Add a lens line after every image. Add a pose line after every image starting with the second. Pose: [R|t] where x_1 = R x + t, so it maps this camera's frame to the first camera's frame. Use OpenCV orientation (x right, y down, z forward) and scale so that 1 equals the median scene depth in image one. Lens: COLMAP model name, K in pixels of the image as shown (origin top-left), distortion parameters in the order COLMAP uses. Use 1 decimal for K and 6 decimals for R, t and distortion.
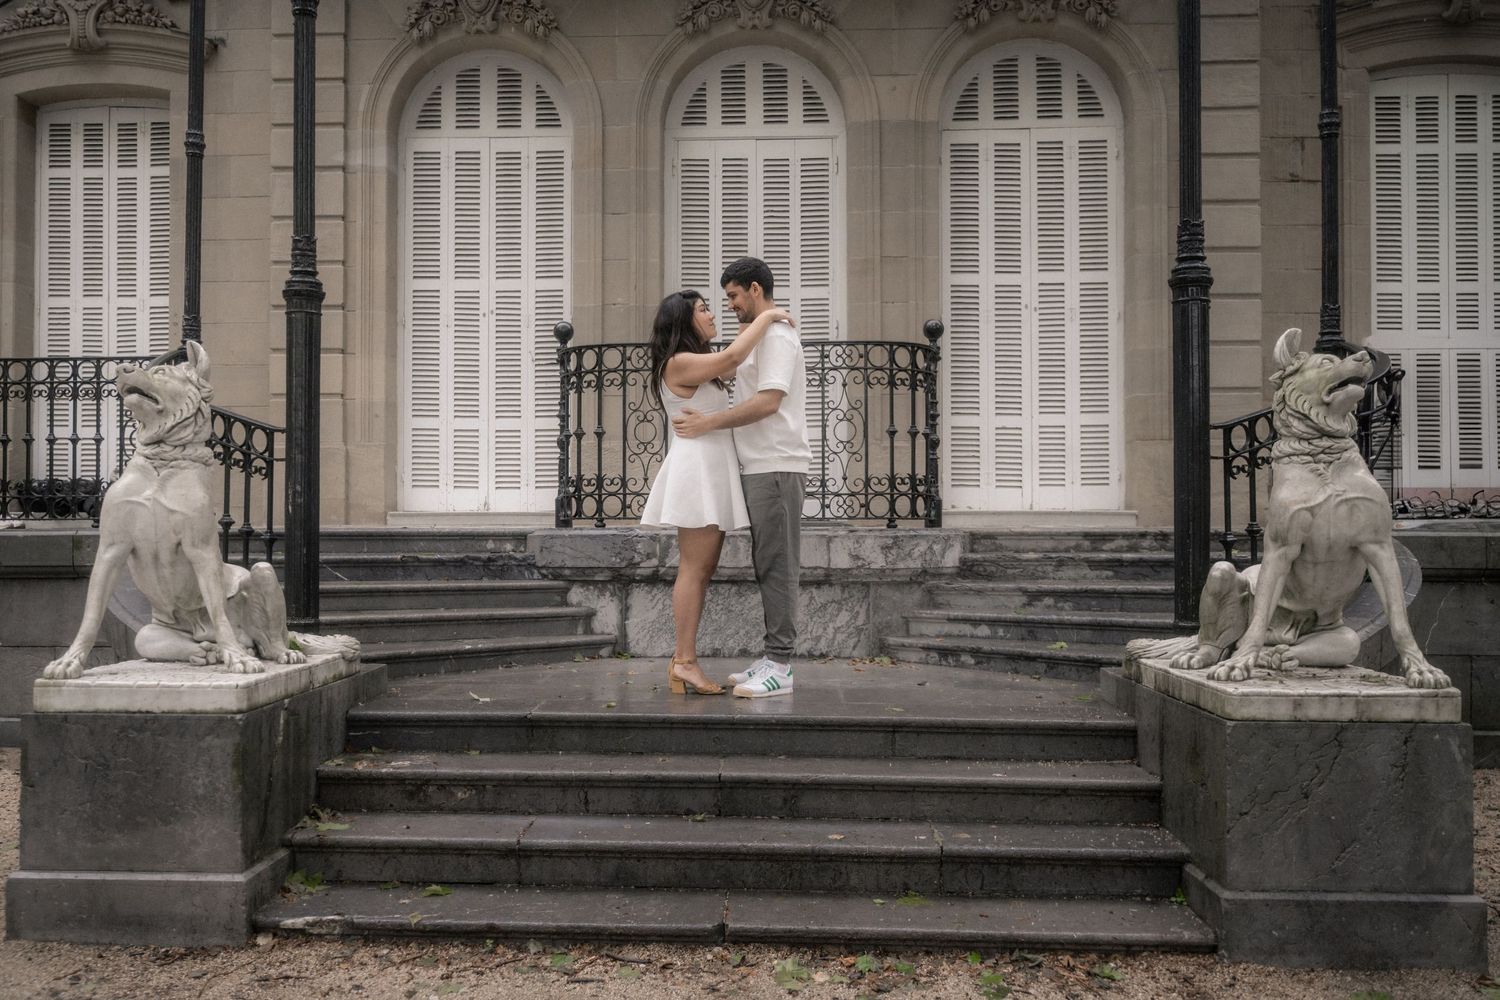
lens RADIAL K [[1203.9, 0, 749.8], [0, 1203.9, 497.0], [0, 0, 1]] dist [-0.002945, -0.002291]
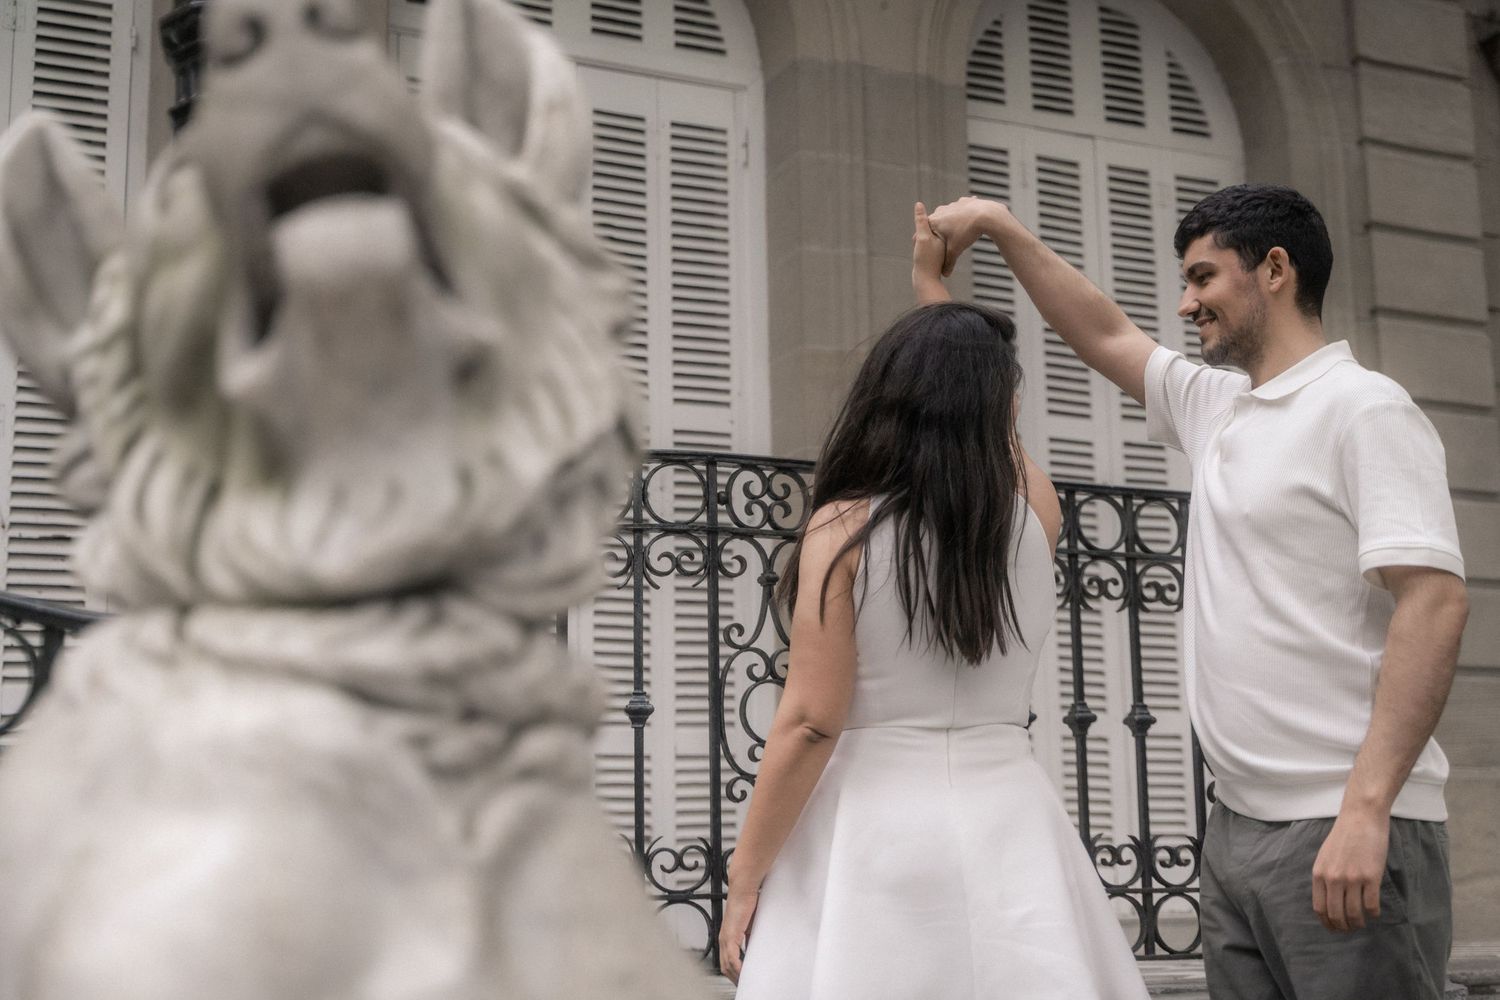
lens RADIAL K [[2019.3, 0, 778.6], [0, 2019.3, 499.5], [0, 0, 1]] dist [0.062255, 0.000000]
pose [[0.886209, 0.076771, 0.456881, -0.317970], [0.009129, 0.983089, -0.182898, -0.007319], [-0.463196, 0.166257, 0.870522, 0.440010]]
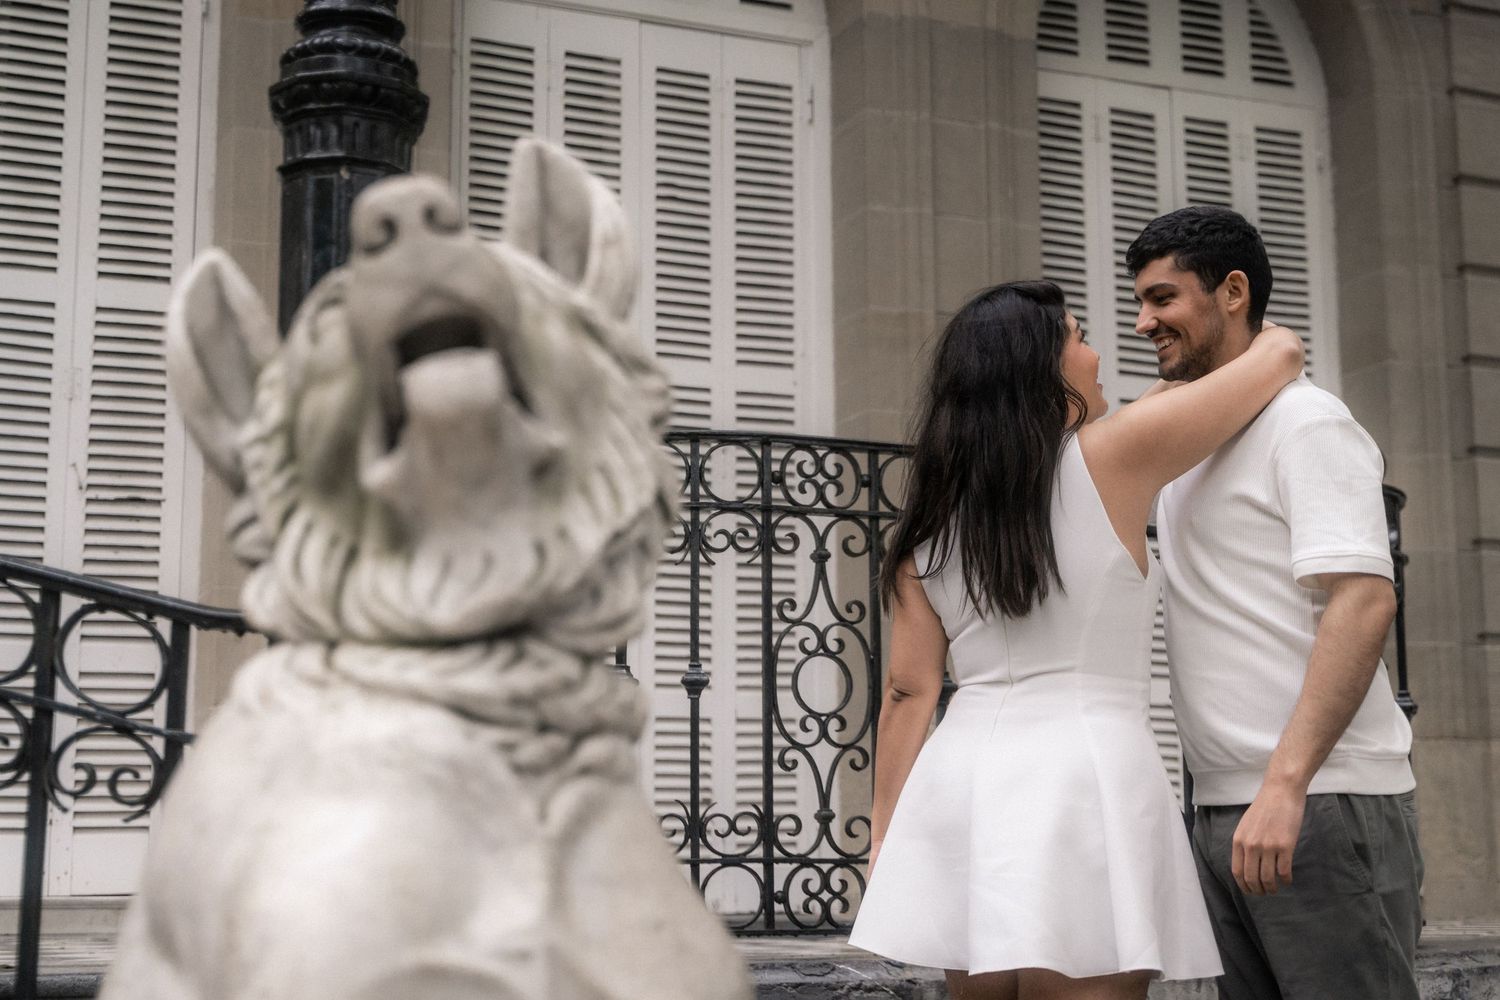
lens RADIAL K [[2152.9, 0, 747.5], [0, 2152.9, 500.2], [0, 0, 1]] dist [0.052095, 0.000000]
pose [[0.907948, 0.068876, 0.413384, -0.337252], [-0.004770, 0.988037, -0.154145, -0.008471], [-0.419055, 0.137984, 0.897415, 0.387884]]
